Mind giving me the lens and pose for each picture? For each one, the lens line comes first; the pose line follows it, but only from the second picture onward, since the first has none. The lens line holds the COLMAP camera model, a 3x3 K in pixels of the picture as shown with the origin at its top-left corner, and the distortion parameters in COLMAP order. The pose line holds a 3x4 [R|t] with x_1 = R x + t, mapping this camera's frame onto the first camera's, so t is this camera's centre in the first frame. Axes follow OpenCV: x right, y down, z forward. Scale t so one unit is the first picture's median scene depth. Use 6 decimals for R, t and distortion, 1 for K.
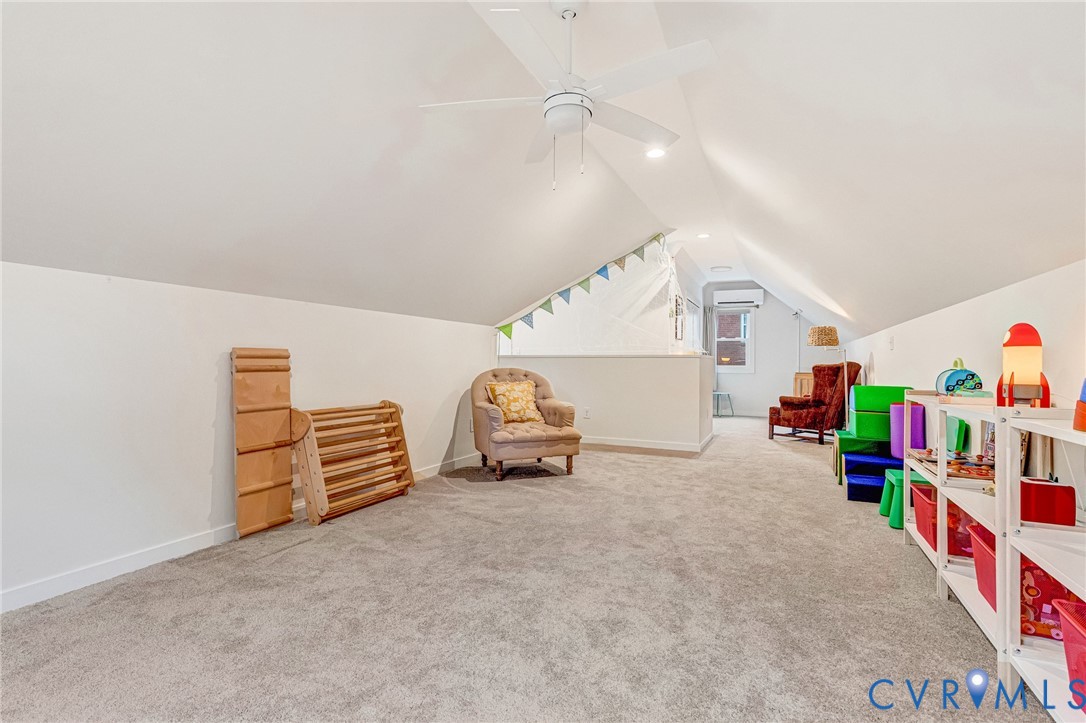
lens RADIAL K [[509.6, 0, 542.1], [0, 509.6, 362.3], [0, 0, 1]] dist [0.001746, 0.000233]
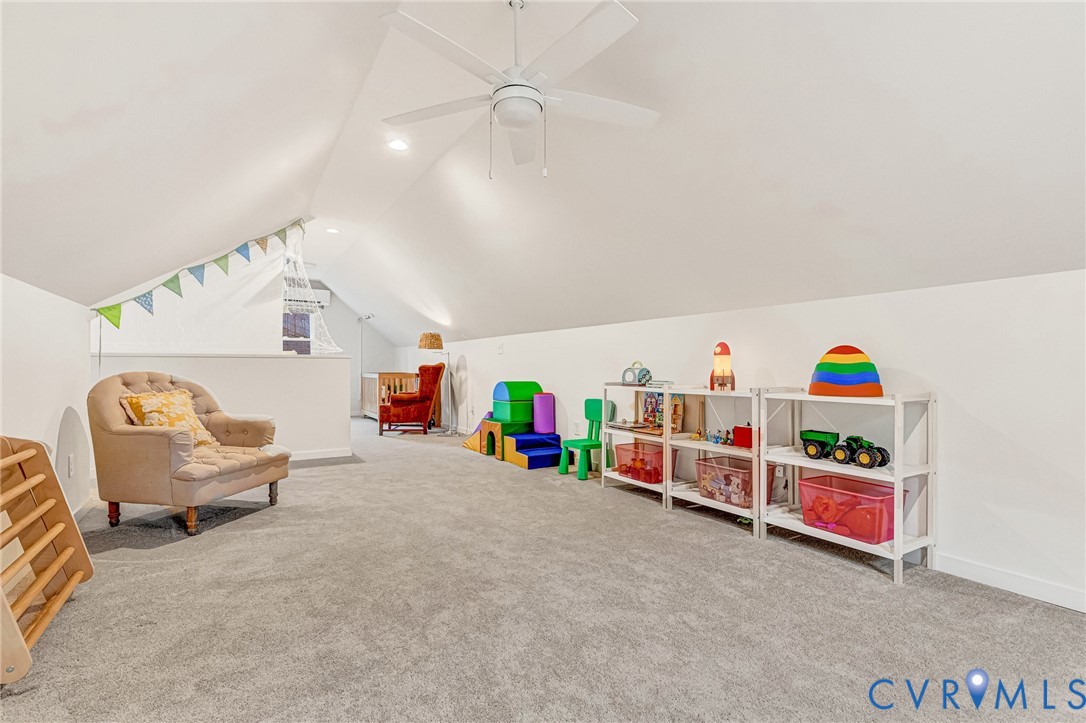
lens RADIAL K [[503.9, 0, 541.1], [0, 503.9, 370.0], [0, 0, 1]] dist [-0.000020, -0.000067]
pose [[0.555432, -0.010836, 0.831491, -0.300581], [-0.000750, 0.999908, 0.013531, -0.000670], [-0.831562, -0.008139, 0.555373, 0.177589]]
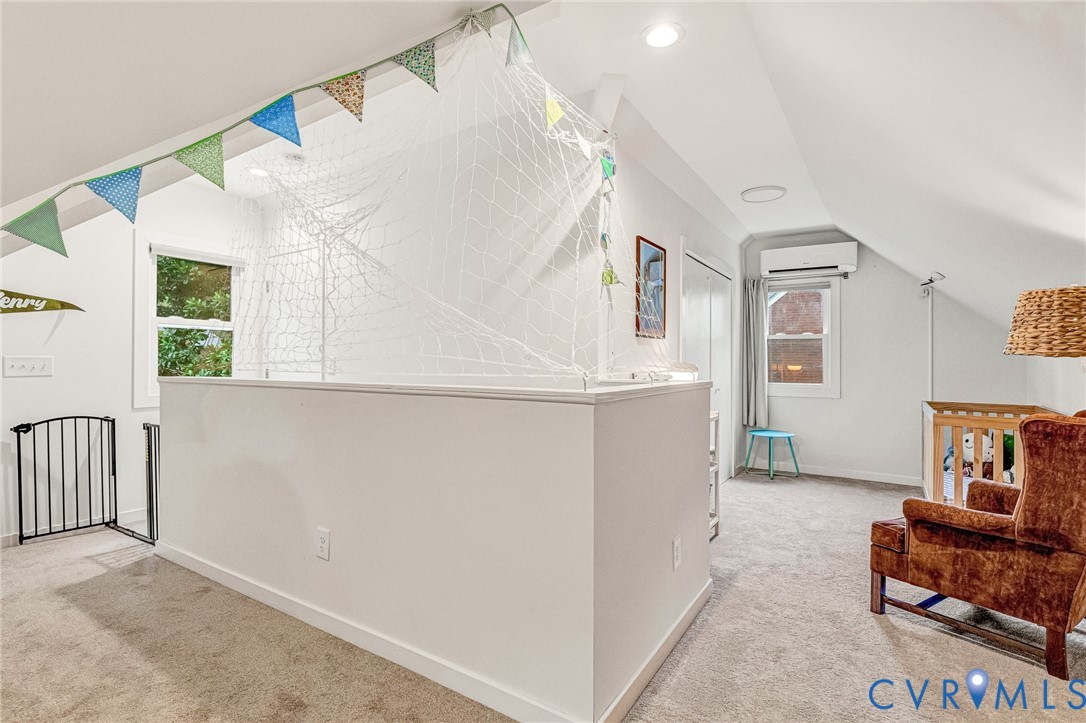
lens RADIAL K [[507.5, 0, 541.8], [0, 507.5, 357.5], [0, 0, 1]] dist [0.010353, -0.000091]
pose [[0.988642, -0.001672, -0.150280, 0.341732], [0.000652, 0.999976, -0.006832, -0.034191], [0.150288, 0.006657, 0.988620, 0.769510]]
